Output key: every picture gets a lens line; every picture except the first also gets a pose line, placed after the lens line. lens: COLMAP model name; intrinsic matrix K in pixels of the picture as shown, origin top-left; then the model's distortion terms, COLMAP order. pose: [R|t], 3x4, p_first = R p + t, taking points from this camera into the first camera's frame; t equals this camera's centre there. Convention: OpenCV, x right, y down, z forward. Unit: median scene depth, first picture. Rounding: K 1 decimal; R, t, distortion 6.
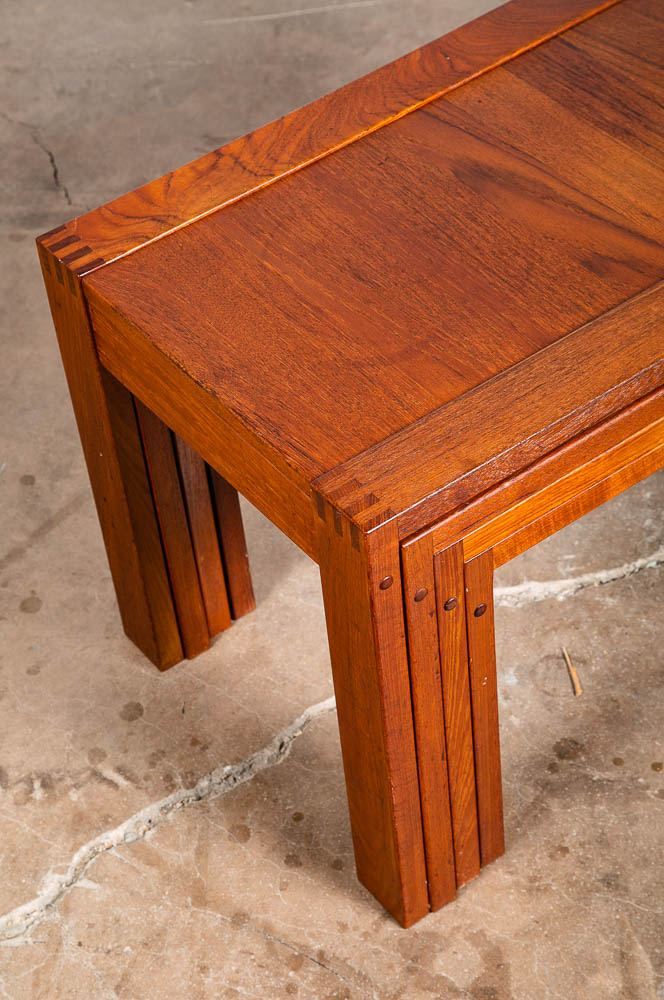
lens RADIAL K [[2114.8, 0, 310.8], [0, 2114.8, 546.2], [0, 0, 1]] dist [0.295900, 0.057961]
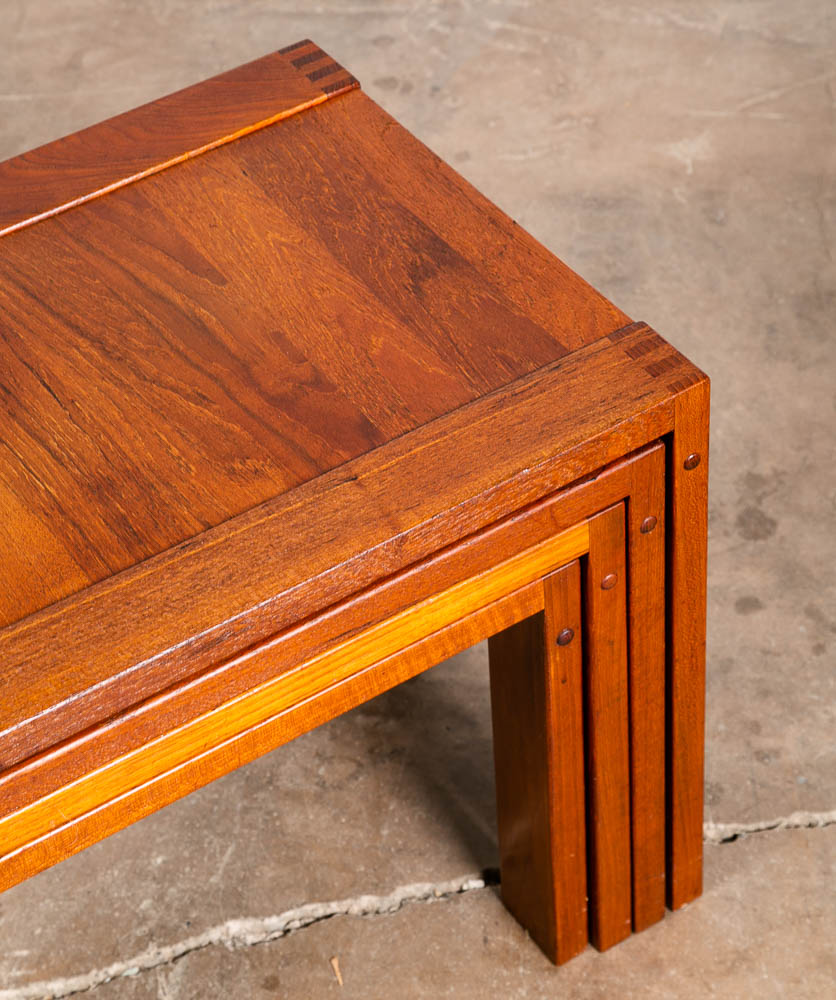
lens RADIAL K [[2659.2, 0, 435.9], [0, 2659.2, 483.1], [0, 0, 1]] dist [0.259477, -0.034124]
pose [[0.998421, 0.055150, -0.010635, 0.288964], [-0.055534, 0.997656, -0.039979, -0.135978], [0.008406, 0.040506, 0.999144, 0.114591]]
